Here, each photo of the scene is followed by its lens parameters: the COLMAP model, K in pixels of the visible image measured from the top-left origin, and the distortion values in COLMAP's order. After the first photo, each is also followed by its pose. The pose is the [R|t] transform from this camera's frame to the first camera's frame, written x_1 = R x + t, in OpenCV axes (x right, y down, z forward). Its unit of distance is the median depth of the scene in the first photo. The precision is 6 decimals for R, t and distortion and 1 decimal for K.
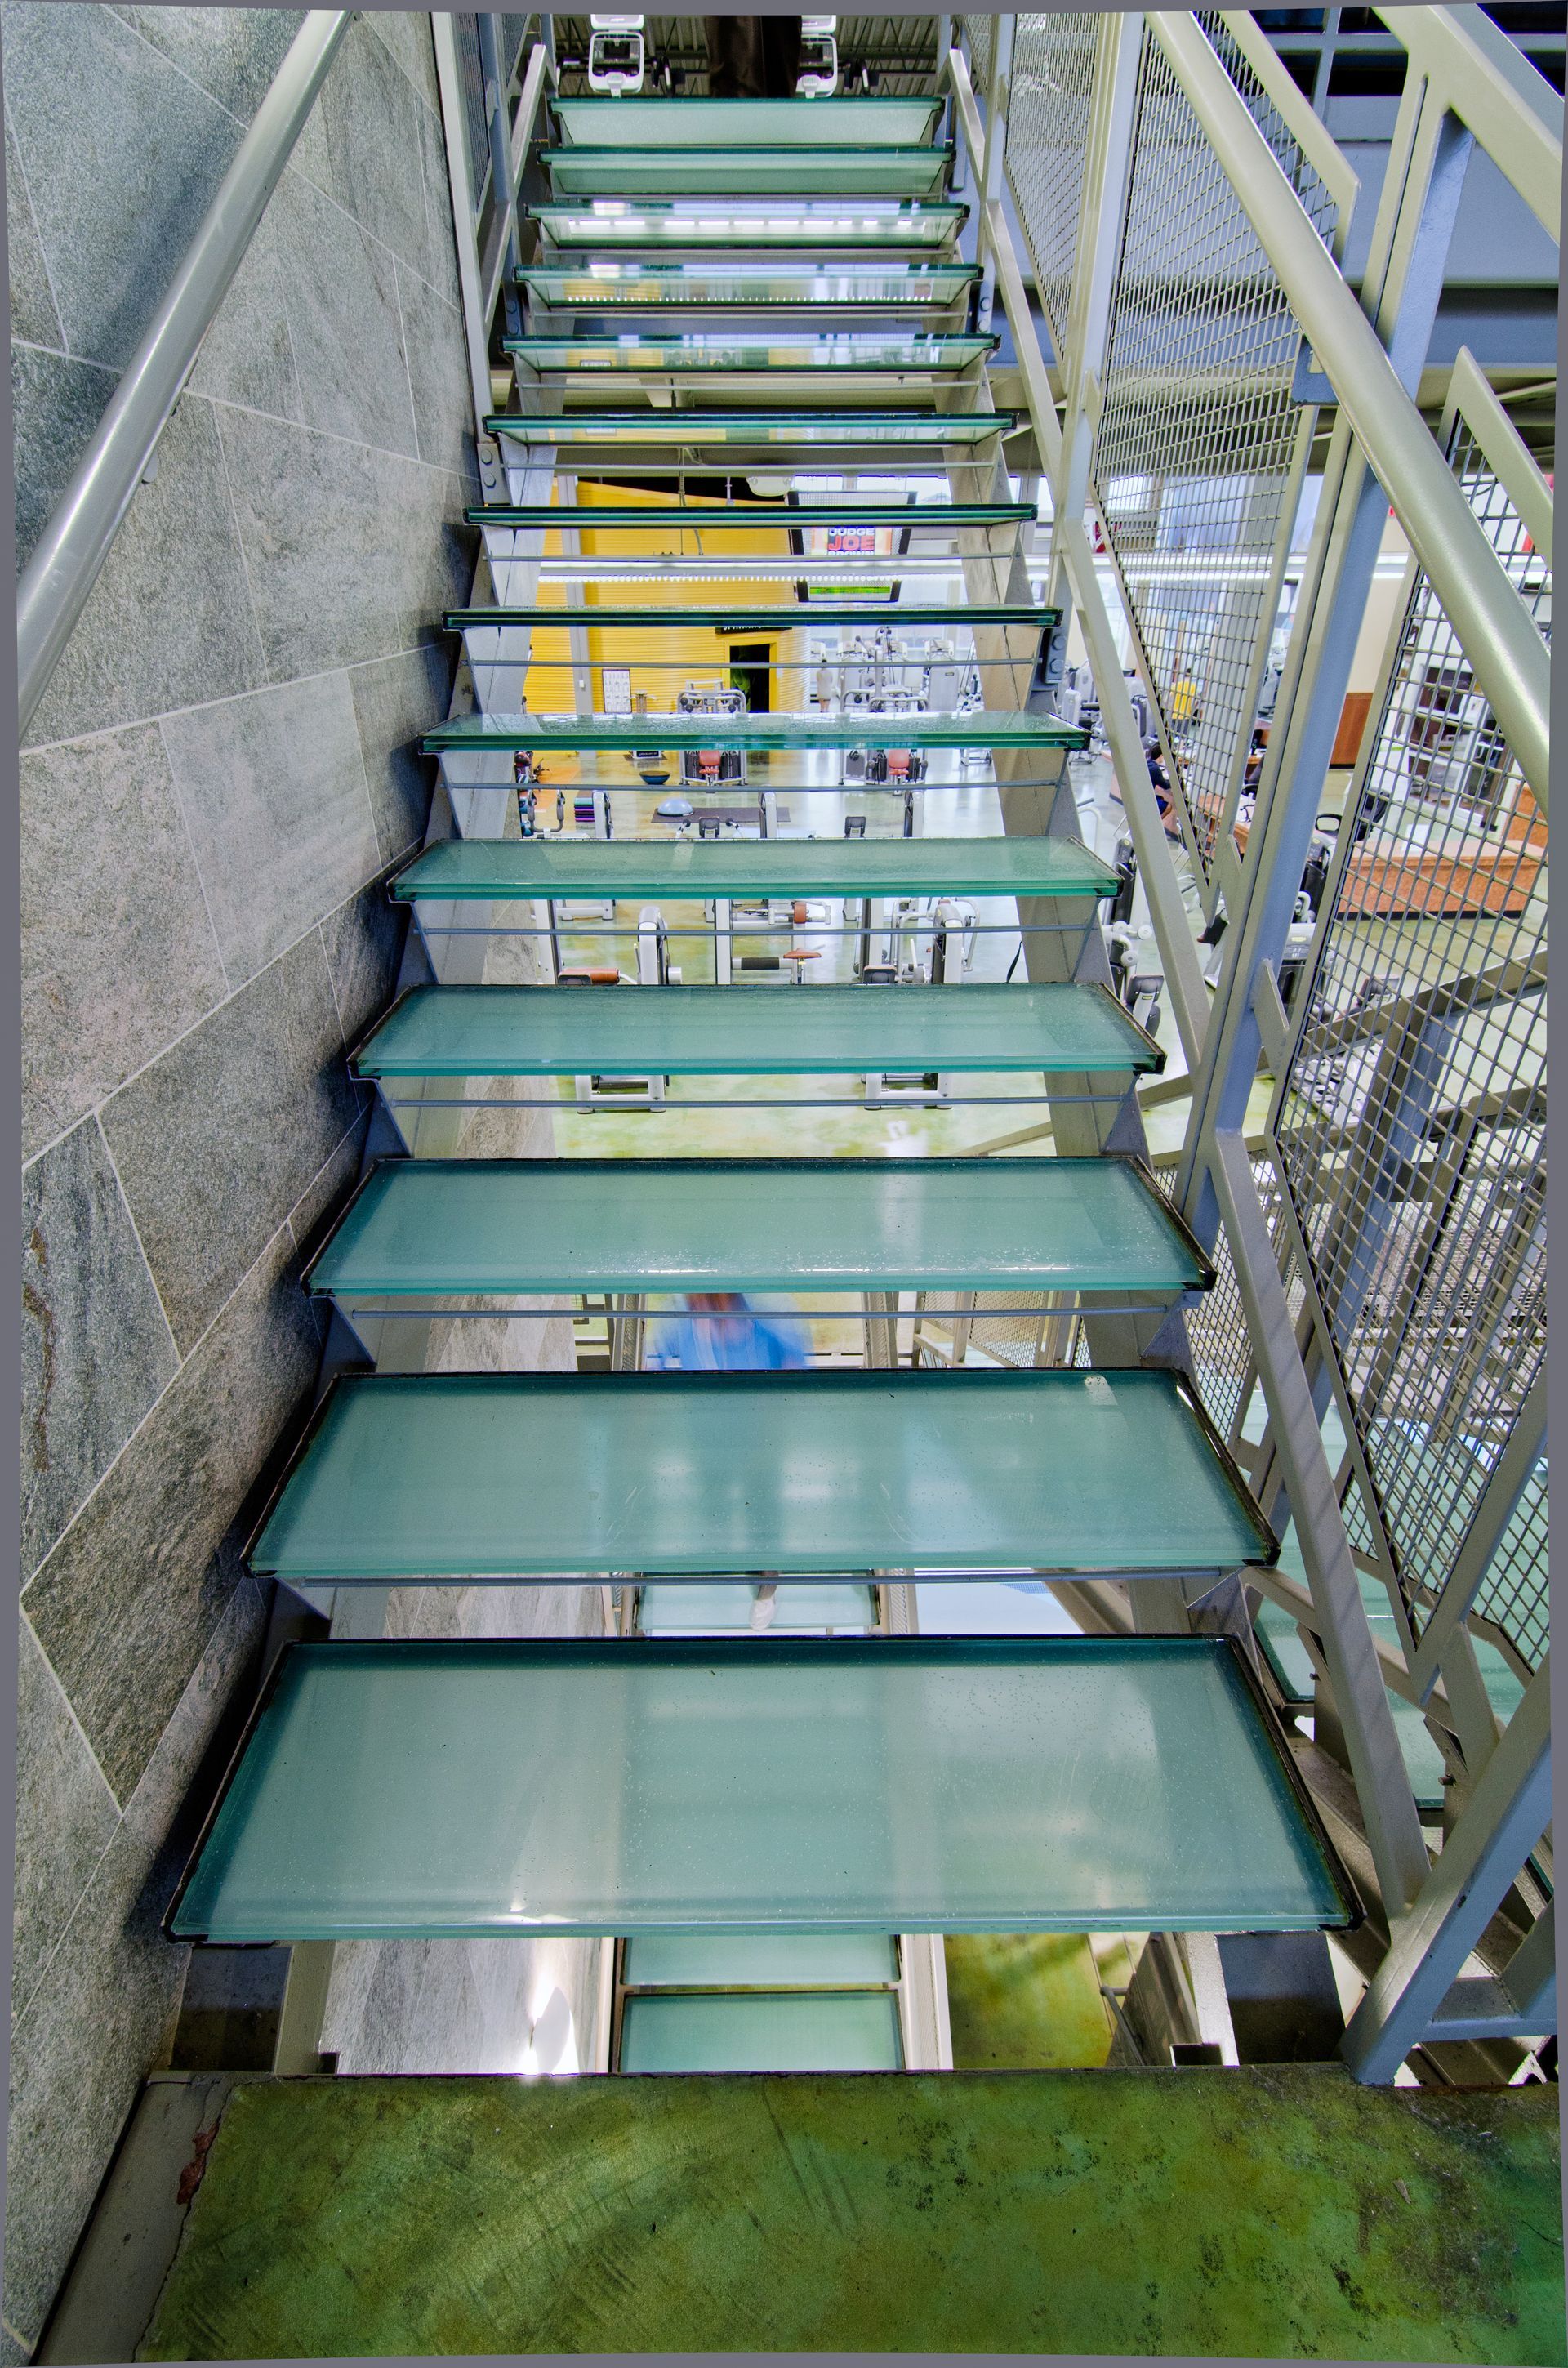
lens RADIAL K [[1167.8, 0, 784.0], [0, 1167.8, 1184.0], [0, 0, 1]] dist [0.000222, -0.008612]
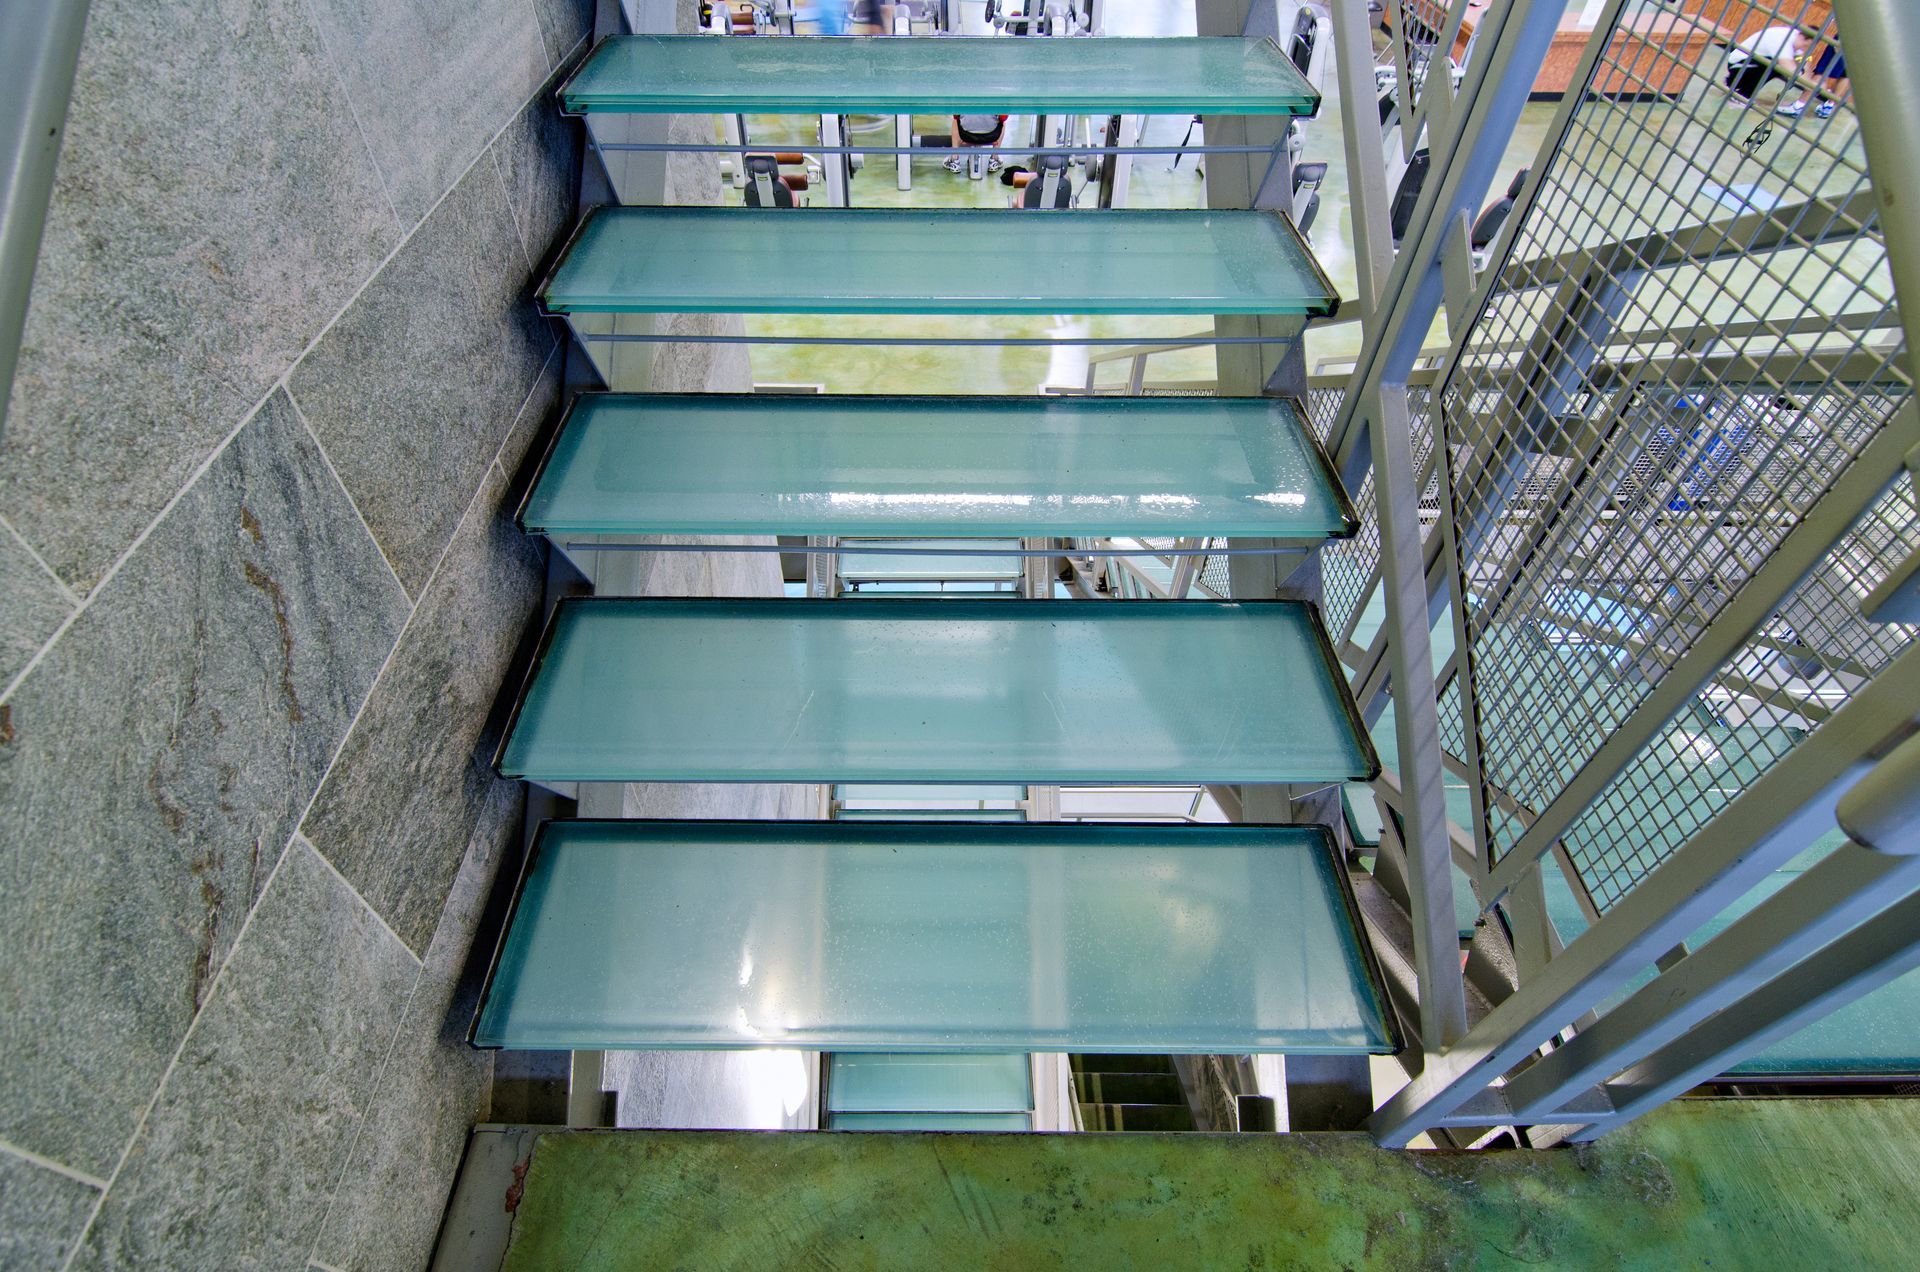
lens RADIAL K [[945.4, 0, 940.1], [0, 945.4, 641.5], [0, 0, 1]] dist [0.000452, -0.012338]
pose [[0.999798, 0.017718, -0.009476, -0.008968], [-0.013615, 0.944237, 0.328984, -0.120506], [0.014776, -0.328788, 0.944288, 0.157216]]
